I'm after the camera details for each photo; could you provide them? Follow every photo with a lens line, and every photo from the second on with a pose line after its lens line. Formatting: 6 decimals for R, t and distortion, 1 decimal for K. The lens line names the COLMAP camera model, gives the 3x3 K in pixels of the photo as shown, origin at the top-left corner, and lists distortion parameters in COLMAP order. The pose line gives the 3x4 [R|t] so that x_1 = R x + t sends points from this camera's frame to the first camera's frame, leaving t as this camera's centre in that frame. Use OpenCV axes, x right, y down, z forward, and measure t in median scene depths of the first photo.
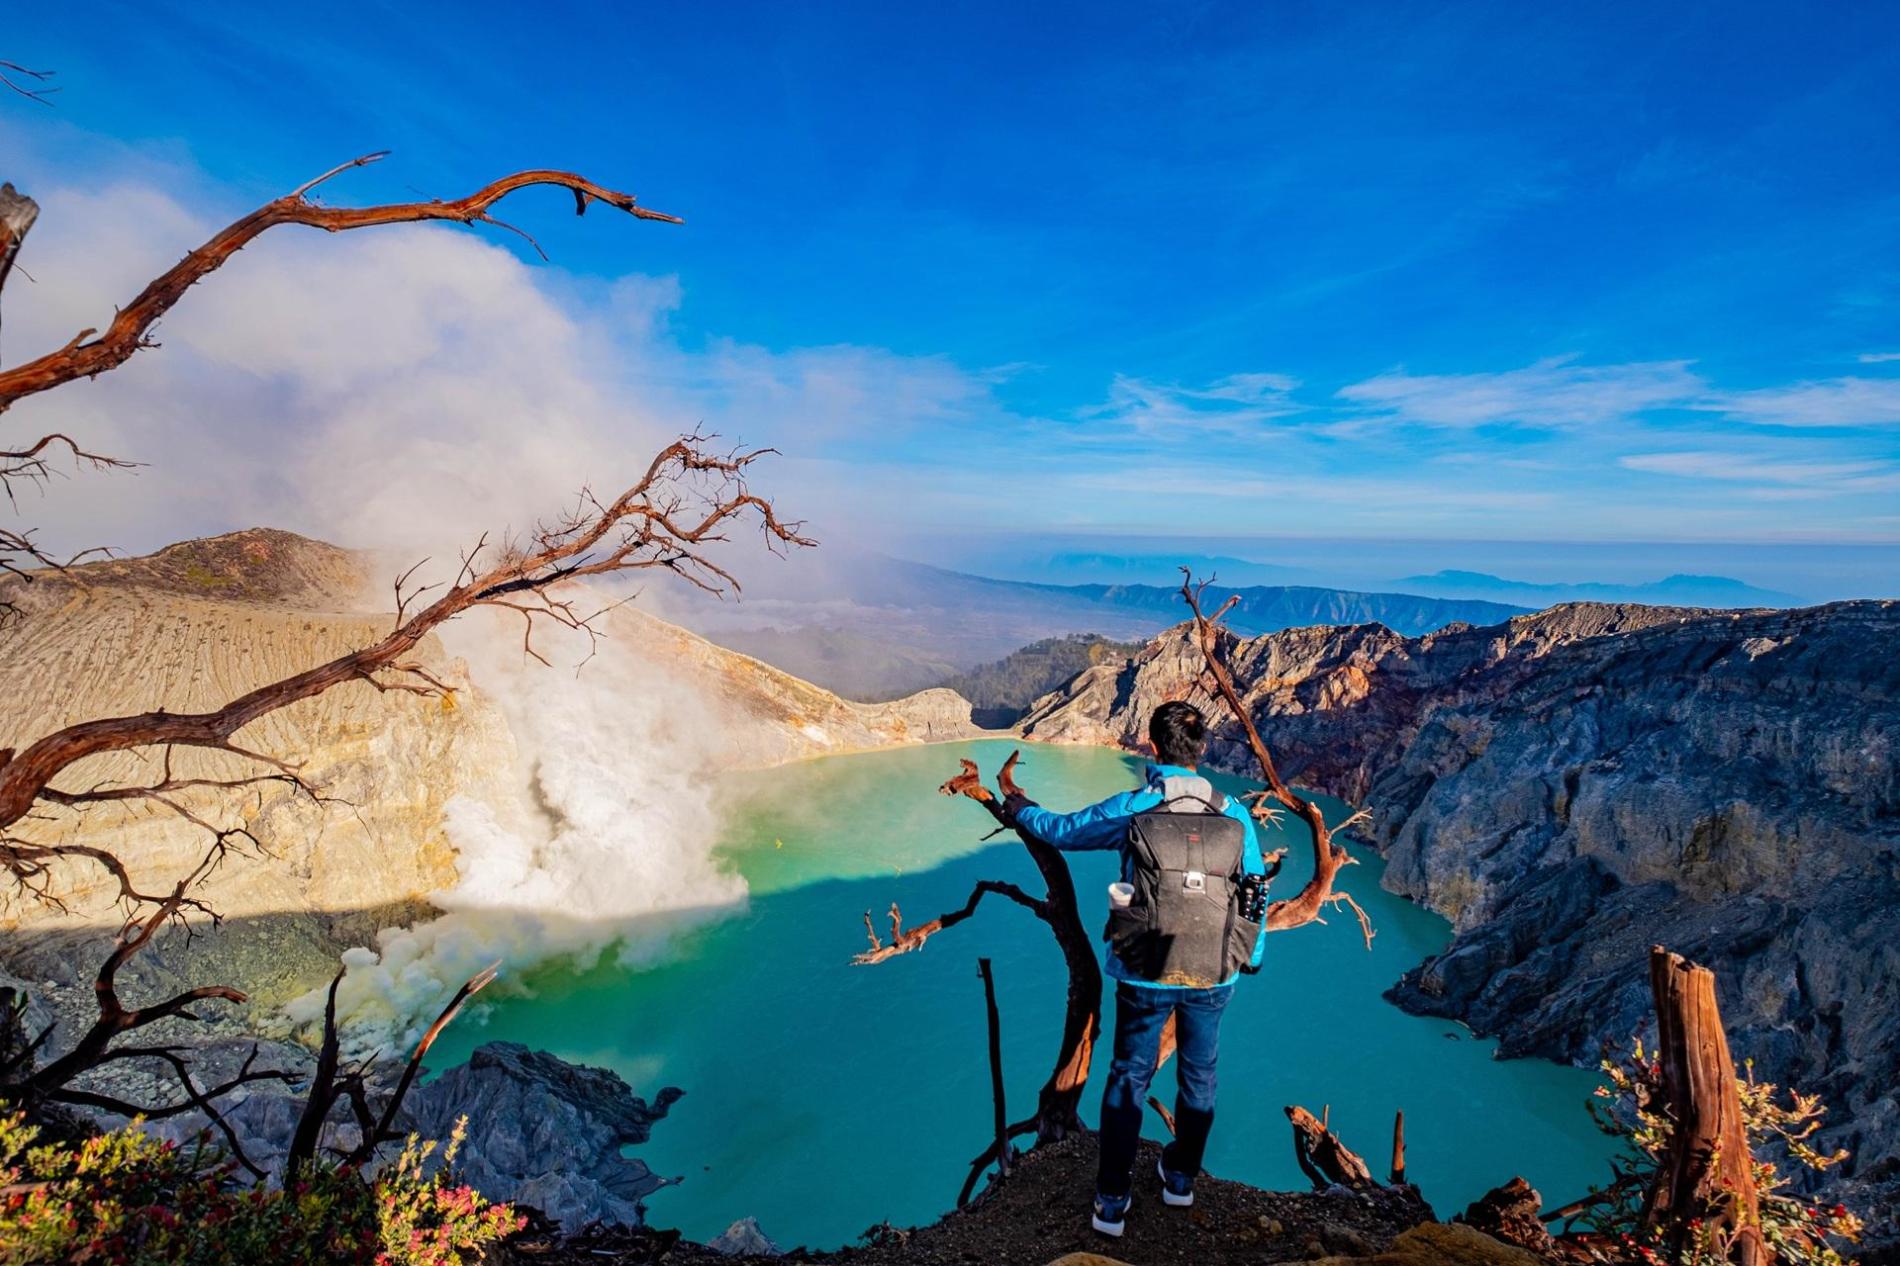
lens RADIAL K [[929.0, 0, 963.7], [0, 929.0, 615.3], [0, 0, 1]] dist [-0.004838, -0.000961]
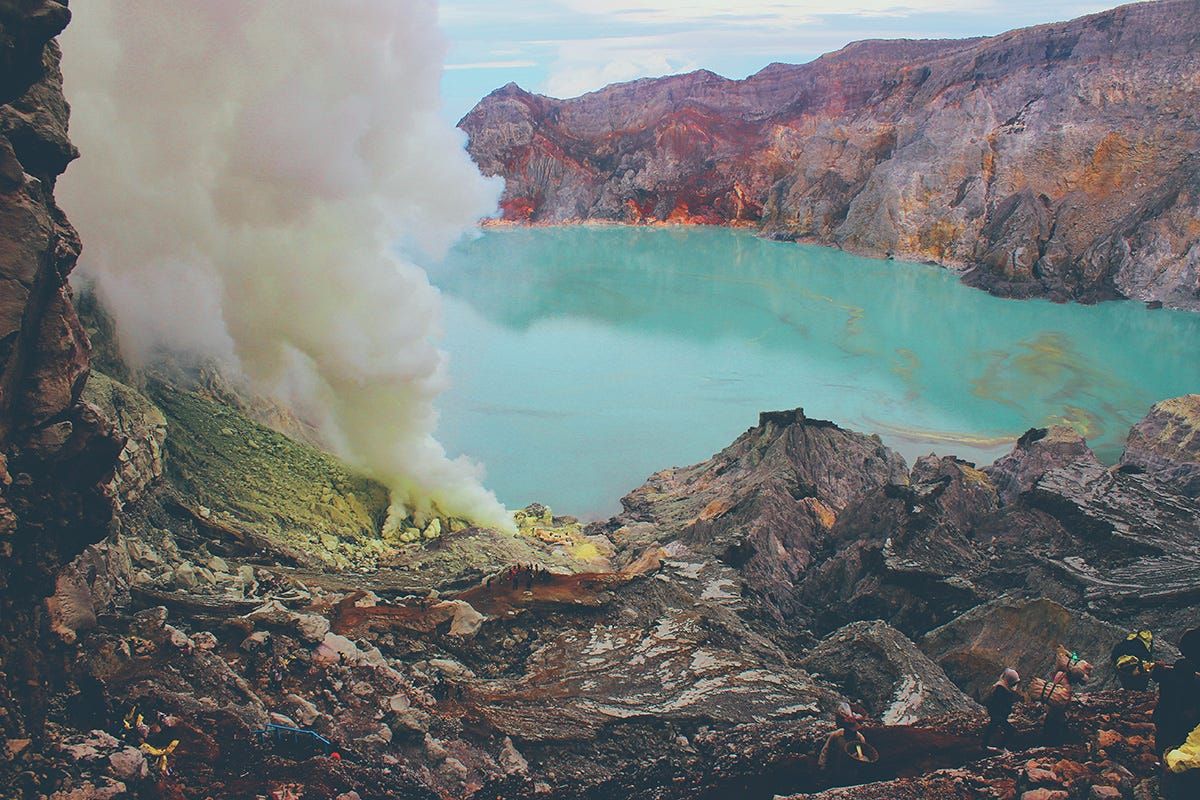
lens RADIAL K [[975.1, 0, 600.3], [0, 975.1, 401.6], [0, 0, 1]] dist [-0.135504, 0.085530]
pose [[0.736309, -0.230646, 0.636122, -0.767394], [0.076382, 0.962435, 0.260549, 0.133683], [-0.672320, -0.143256, 0.726267, 0.297013]]
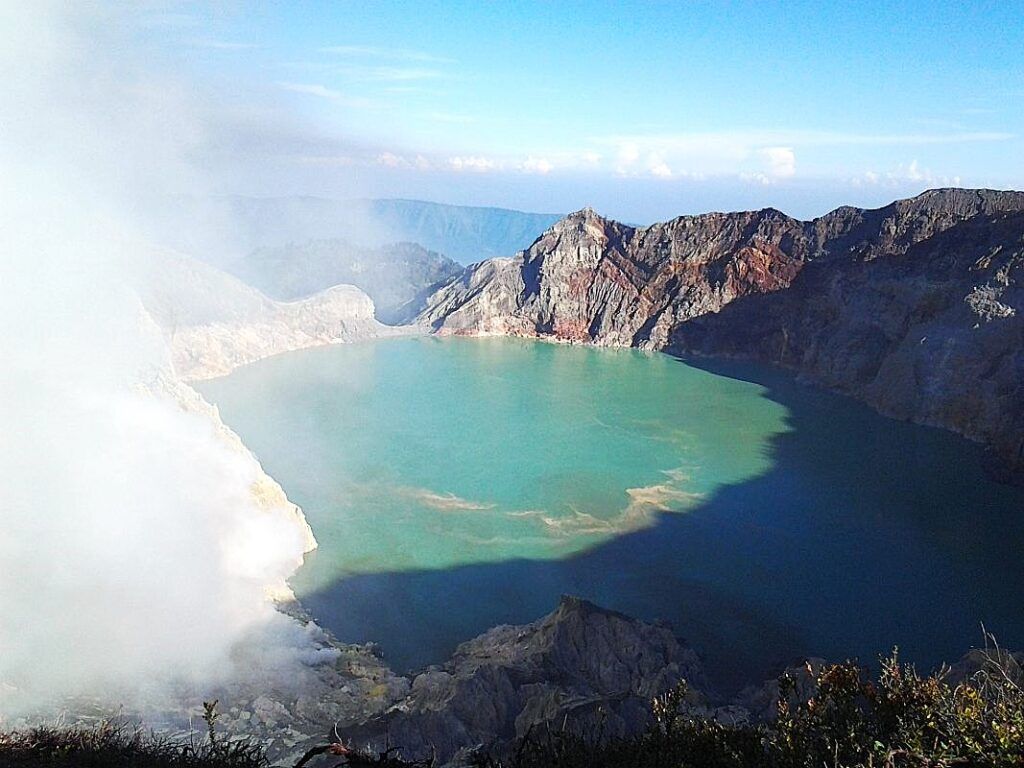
lens RADIAL K [[974.9, 0, 506.6], [0, 974.9, 387.0], [0, 0, 1]] dist [0.036114, 0.000000]
pose [[0.888783, -0.078429, 0.451569, -0.654547], [0.006116, 0.987192, 0.159419, 0.049055], [-0.458288, -0.138927, 0.877879, 0.097148]]
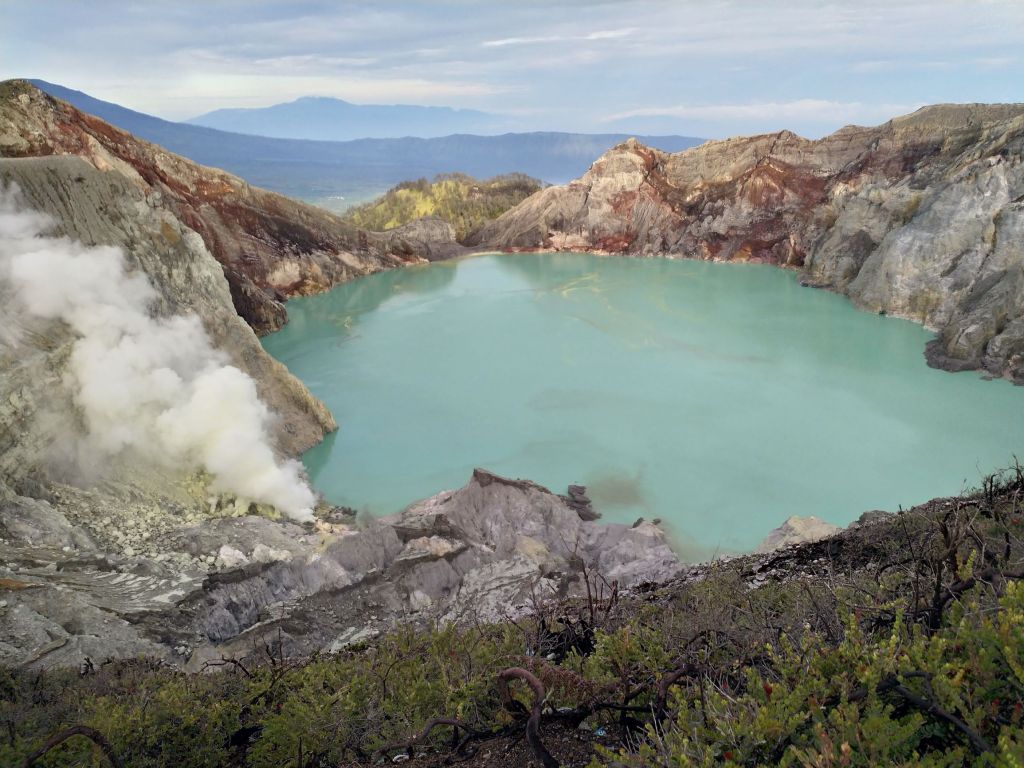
lens RADIAL K [[795.4, 0, 514.0], [0, 795.4, 361.3], [0, 0, 1]] dist [0.069135, -0.122689]
pose [[0.943745, -0.136522, 0.301176, -0.493407], [0.061637, 0.967460, 0.245403, 0.034987], [-0.324879, -0.213034, 0.921450, 0.009733]]
